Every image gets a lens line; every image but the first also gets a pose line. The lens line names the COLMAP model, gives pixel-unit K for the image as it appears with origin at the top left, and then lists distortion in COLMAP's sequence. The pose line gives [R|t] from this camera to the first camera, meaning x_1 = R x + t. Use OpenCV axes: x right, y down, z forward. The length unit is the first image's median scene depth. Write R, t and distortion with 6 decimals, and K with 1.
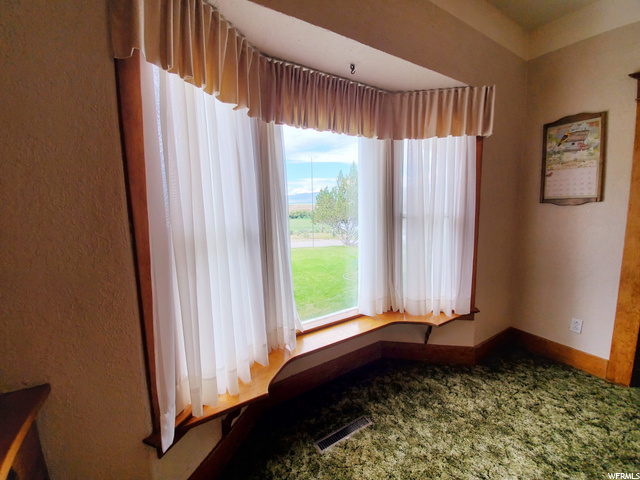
lens RADIAL K [[253.6, 0, 318.4], [0, 253.6, 235.1], [0, 0, 1]] dist [0.011197, -0.013541]
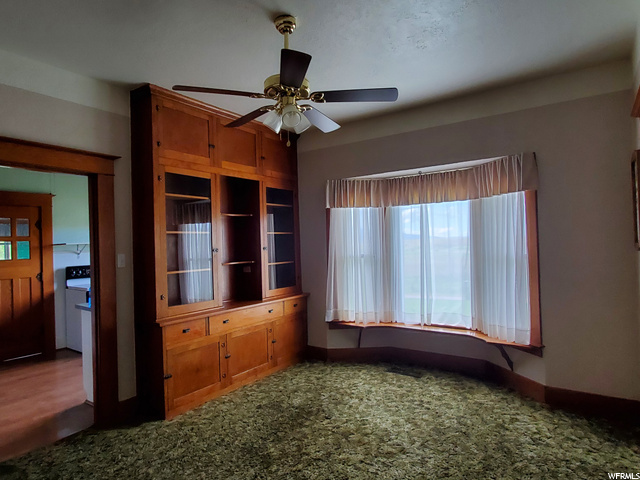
lens RADIAL K [[386.2, 0, 320.0], [0, 386.2, 240.0], [0, 0, 1]] dist [0.002628, -0.002382]
pose [[0.419486, 0.009894, -0.907708, 1.889005], [-0.088879, 0.995584, -0.030223, -0.019151], [0.903400, 0.093354, 0.418513, -0.610877]]
